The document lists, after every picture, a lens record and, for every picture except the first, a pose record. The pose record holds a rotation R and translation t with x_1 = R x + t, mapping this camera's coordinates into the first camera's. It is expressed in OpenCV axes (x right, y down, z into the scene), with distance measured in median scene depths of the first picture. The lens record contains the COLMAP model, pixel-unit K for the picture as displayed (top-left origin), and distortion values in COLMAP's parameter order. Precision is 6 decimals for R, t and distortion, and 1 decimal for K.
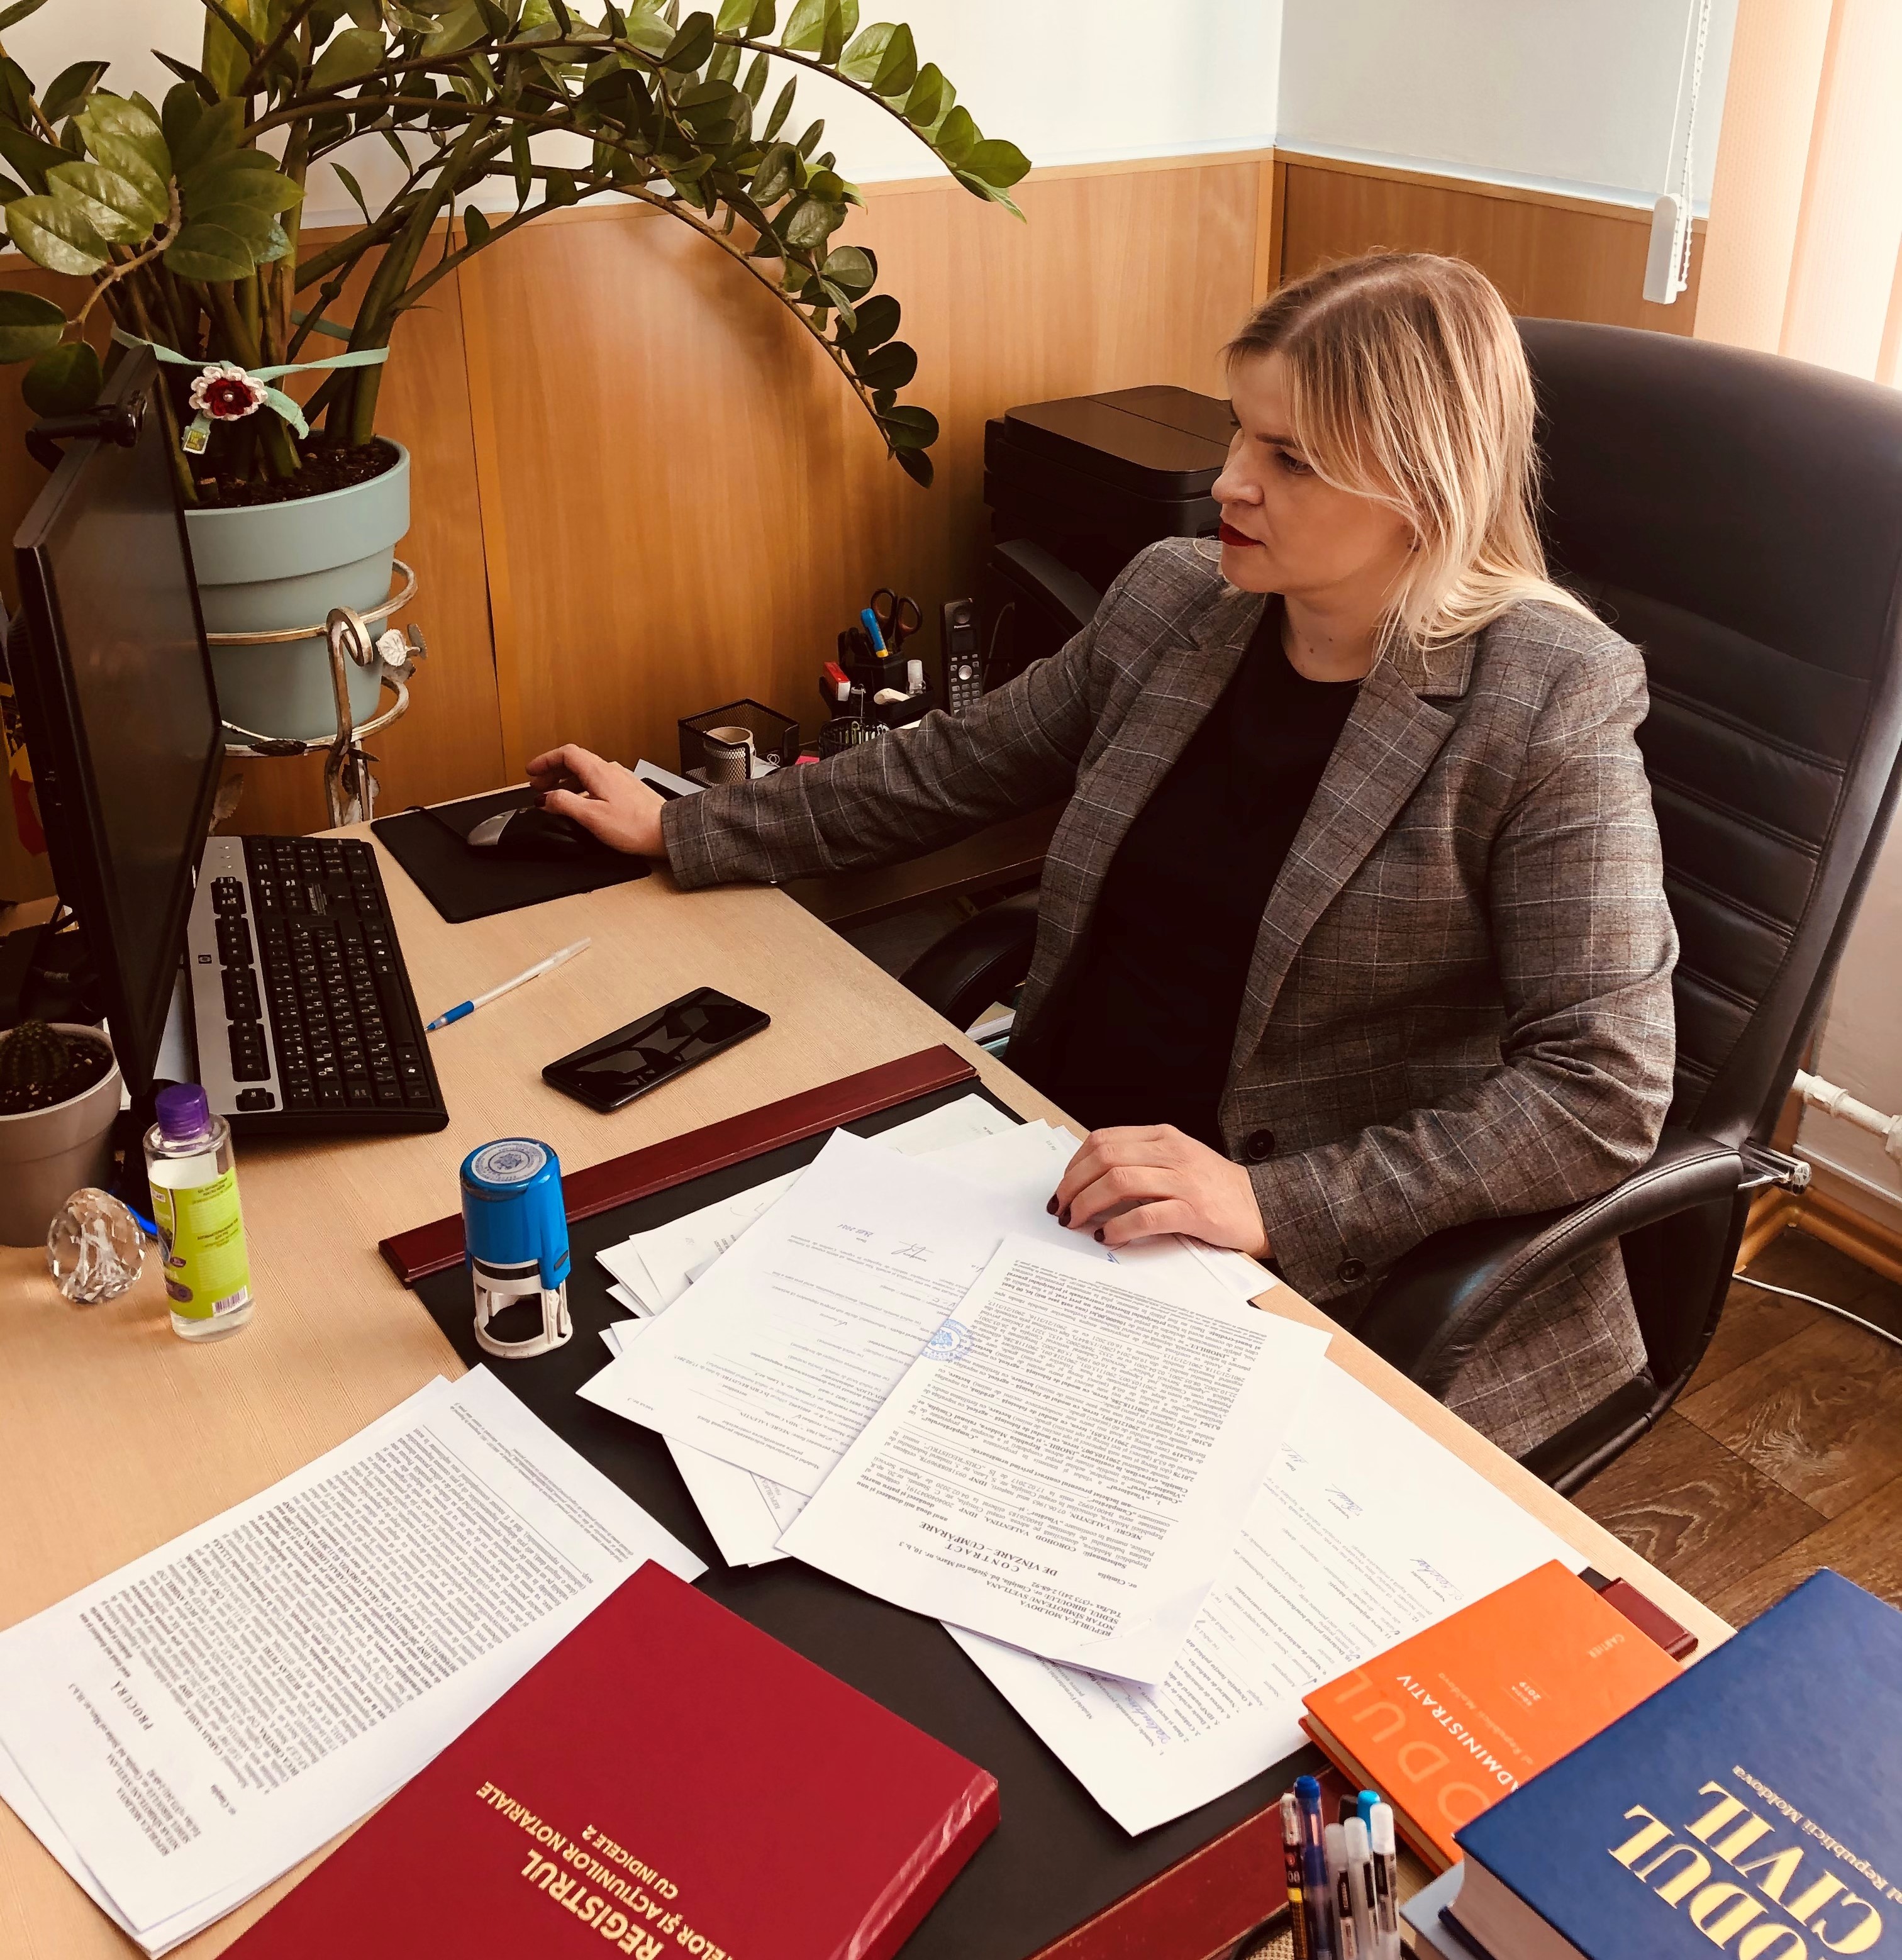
lens RADIAL K [[2065.4, 0, 954.2], [0, 2065.4, 804.5], [0, 0, 1]] dist [0.057979, 0.000000]
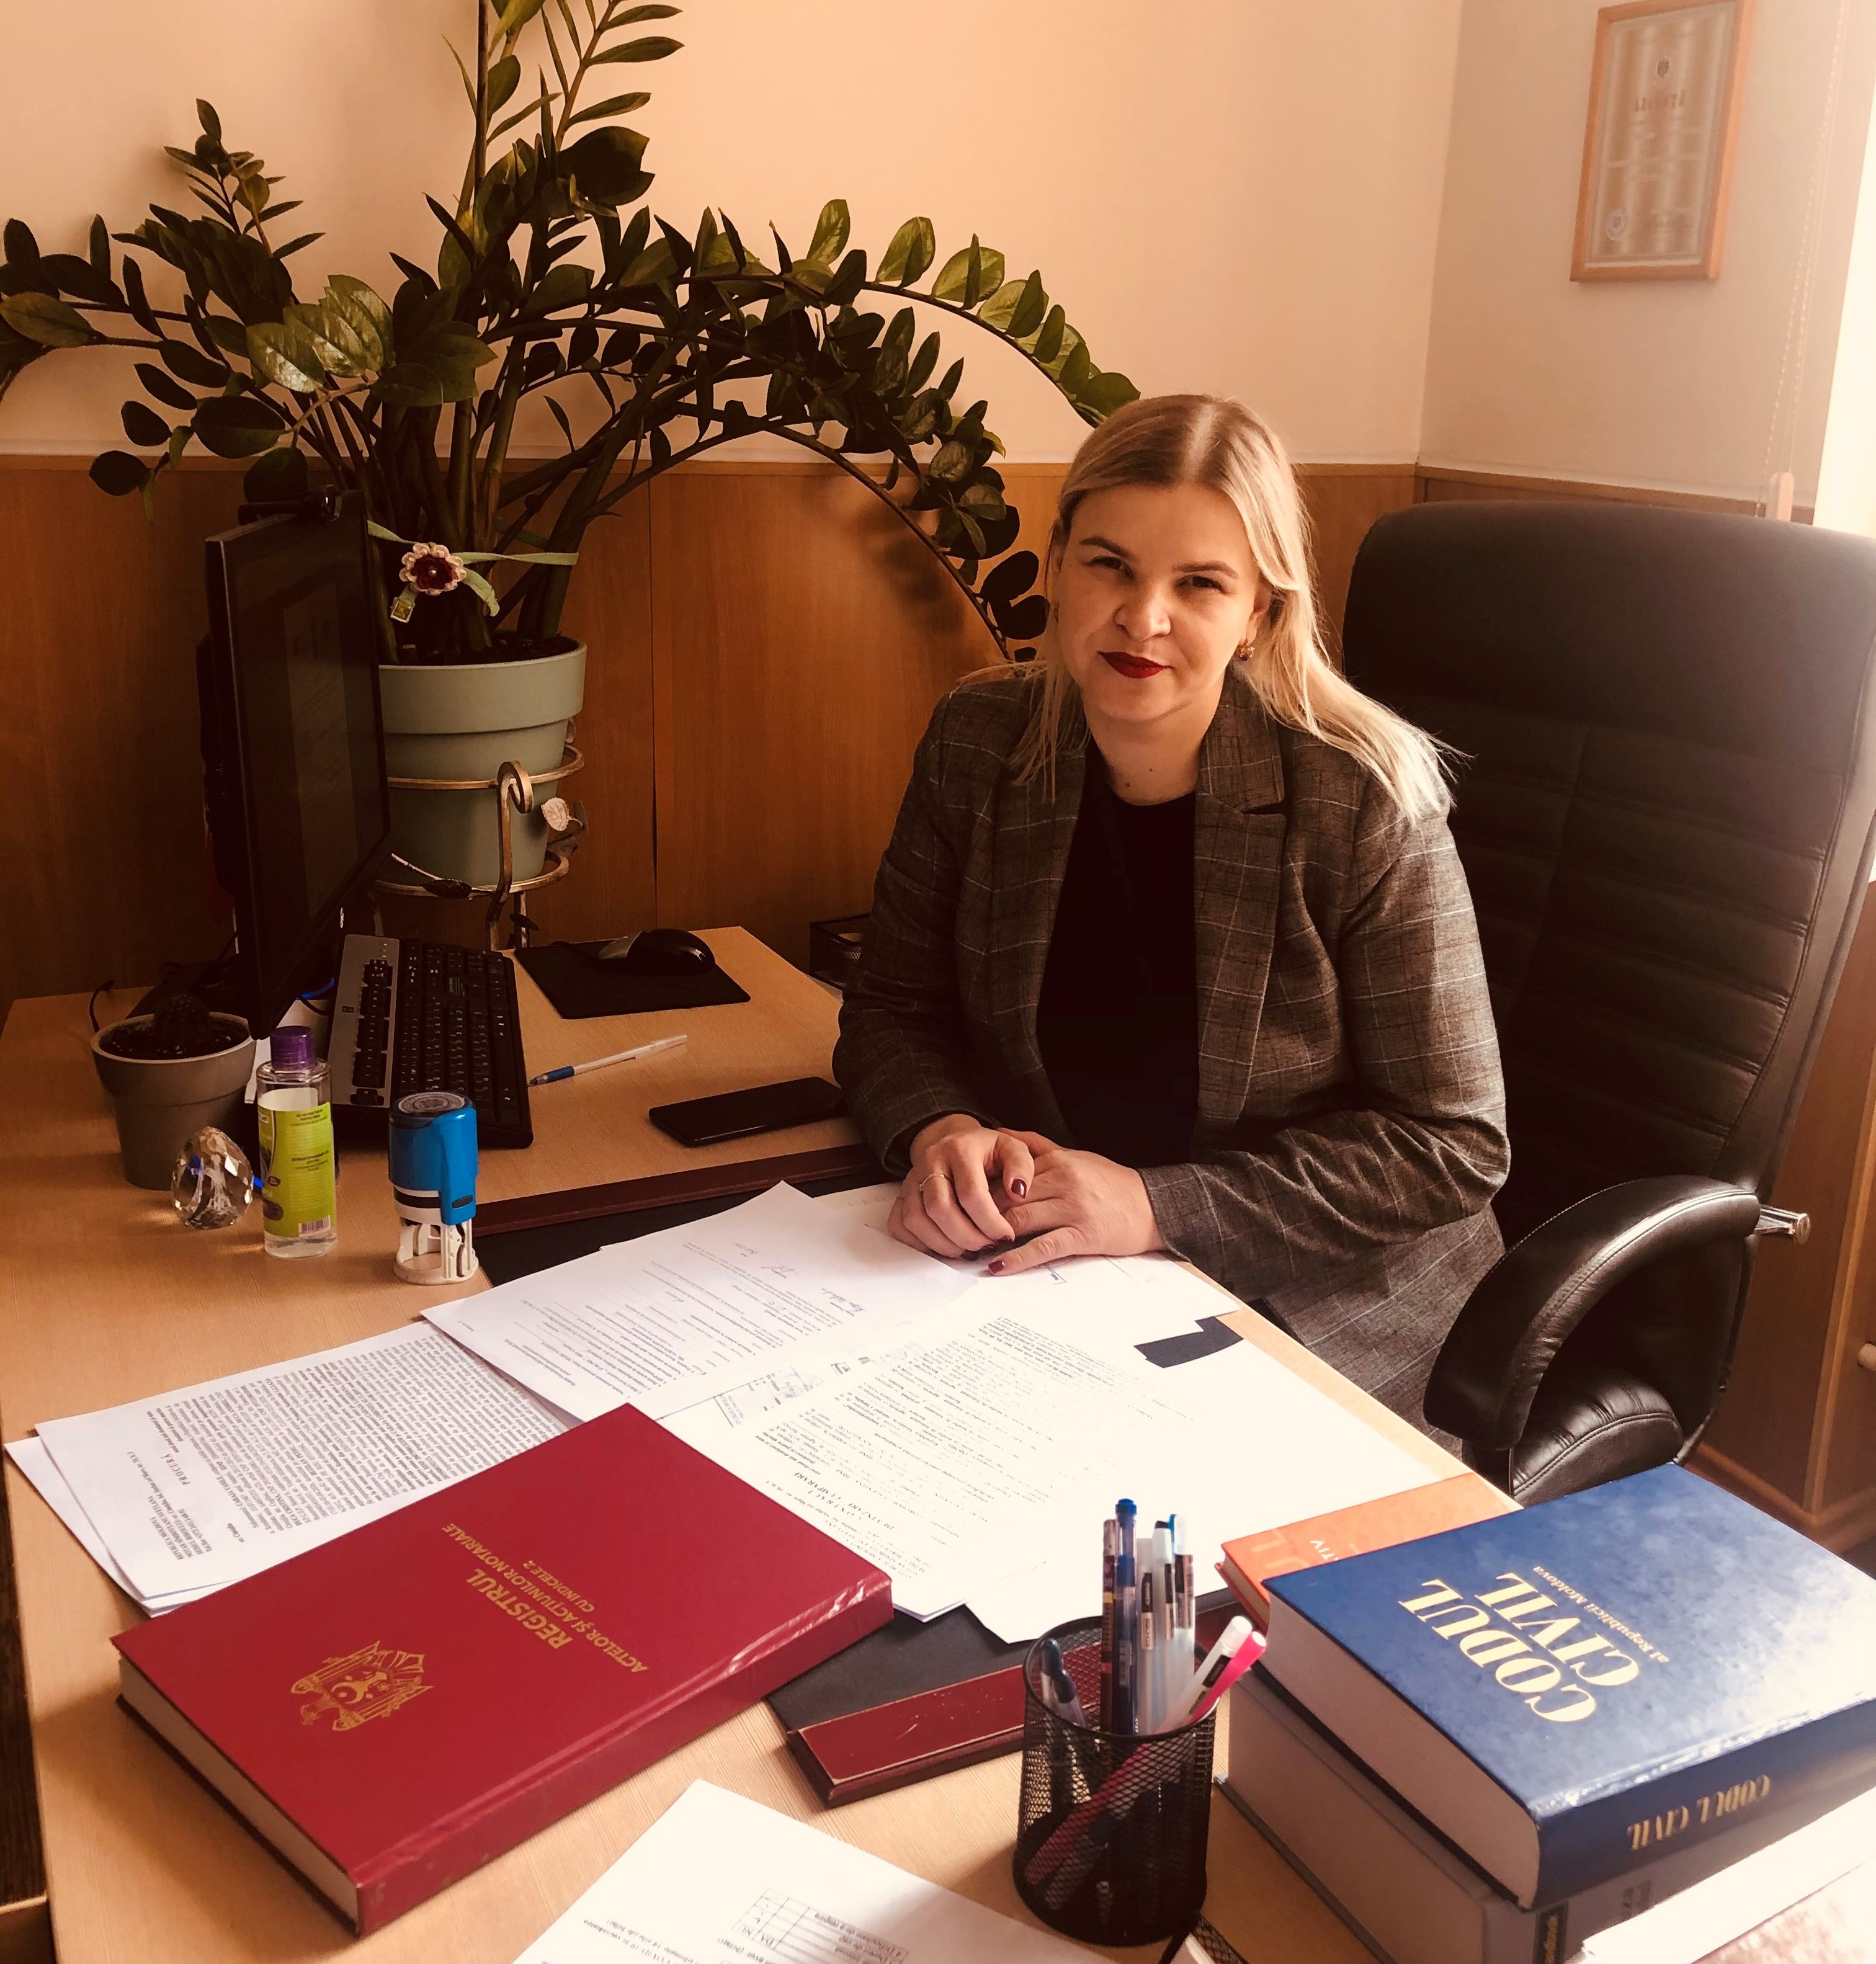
lens RADIAL K [[2040.3, 0, 936.1], [0, 2040.3, 985.1], [0, 0, 1]] dist [0.062237, 0.000000]
pose [[0.990540, 0.062826, -0.121995, 0.085580], [-0.077627, 0.989658, -0.120624, 0.153641], [0.113155, 0.128953, 0.985174, -0.064570]]
